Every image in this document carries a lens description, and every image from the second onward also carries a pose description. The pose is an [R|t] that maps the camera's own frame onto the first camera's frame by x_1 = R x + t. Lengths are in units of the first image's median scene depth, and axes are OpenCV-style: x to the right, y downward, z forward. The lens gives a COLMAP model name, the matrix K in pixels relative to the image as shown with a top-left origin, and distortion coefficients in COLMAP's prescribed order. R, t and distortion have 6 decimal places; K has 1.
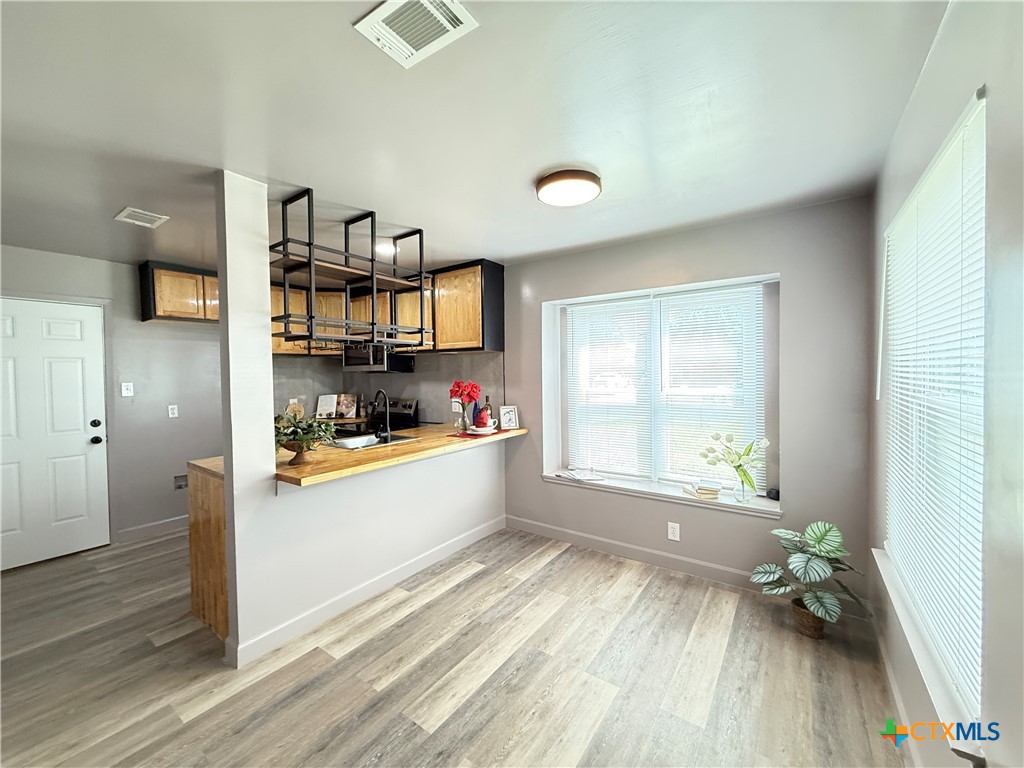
lens RADIAL K [[407.1, 0, 506.4], [0, 407.1, 383.1], [0, 0, 1]] dist [-0.013278, 0.000124]
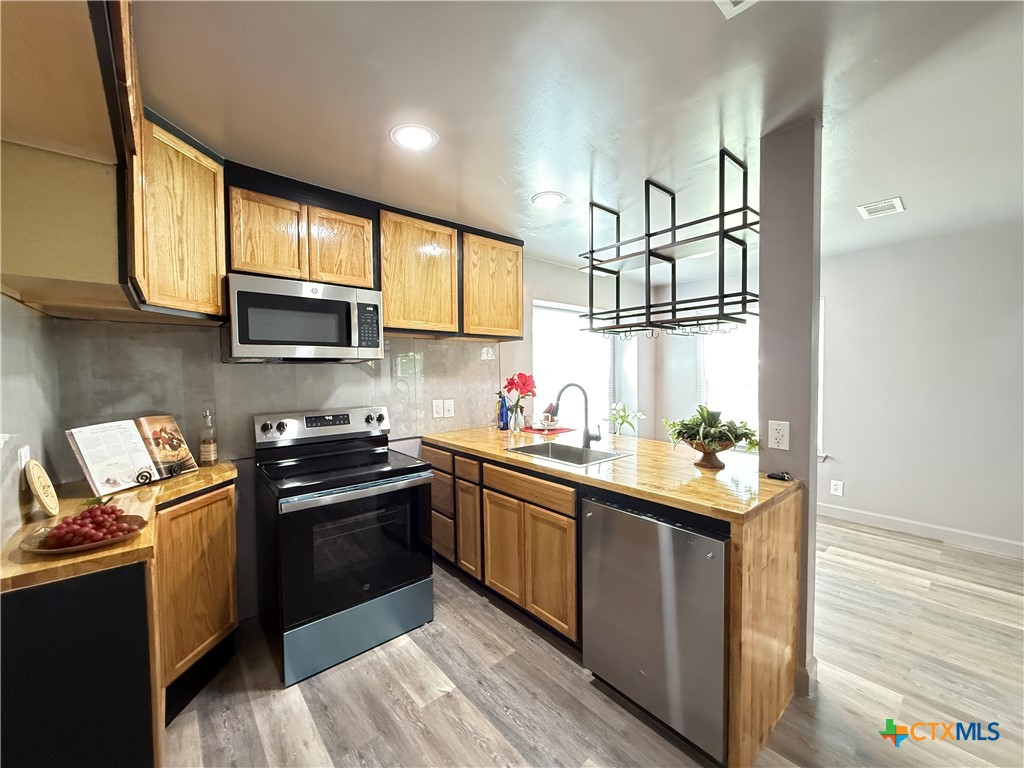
lens RADIAL K [[407.1, 0, 506.4], [0, 407.1, 383.1], [0, 0, 1]] dist [-0.013278, 0.000124]
pose [[0.246577, -0.026893, 0.968750, -1.295621], [0.030885, 0.999325, 0.019881, -0.005265], [-0.968631, 0.025017, 0.247241, 1.094440]]
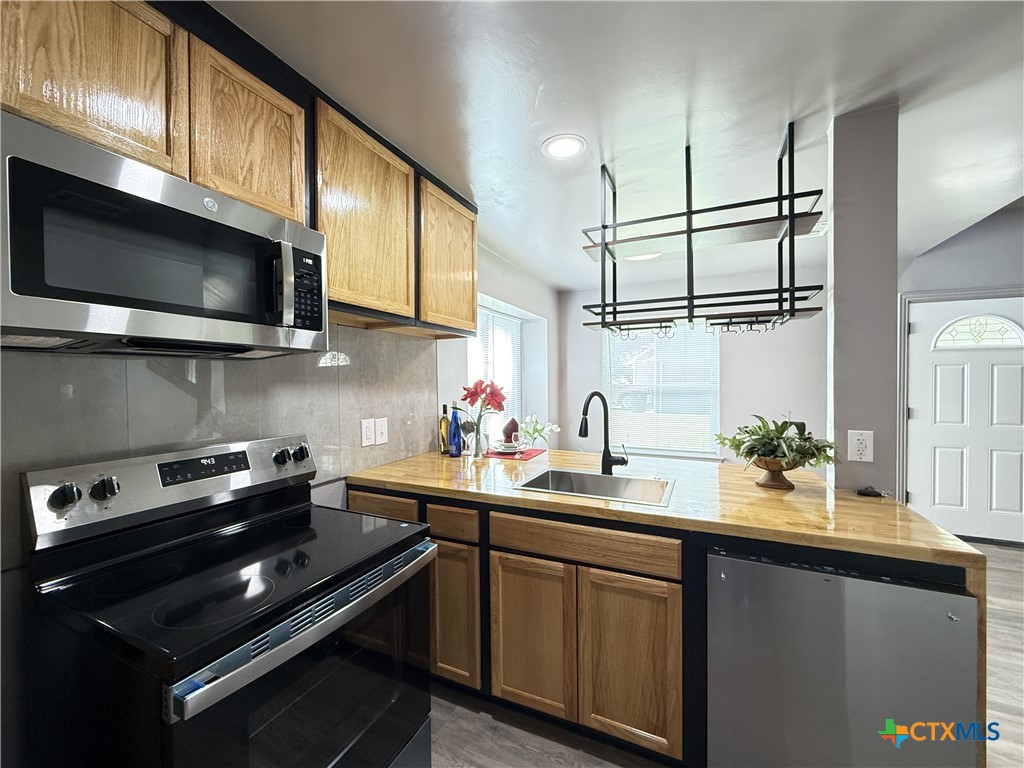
lens RADIAL K [[419.2, 0, 510.8], [0, 419.2, 380.8], [0, 0, 1]] dist [-0.008431, 0.000304]
pose [[-0.180555, 0.002251, 0.983562, -1.052021], [0.031498, 0.999498, 0.003495, -0.007233], [-0.983060, 0.031611, -0.180535, 1.451844]]
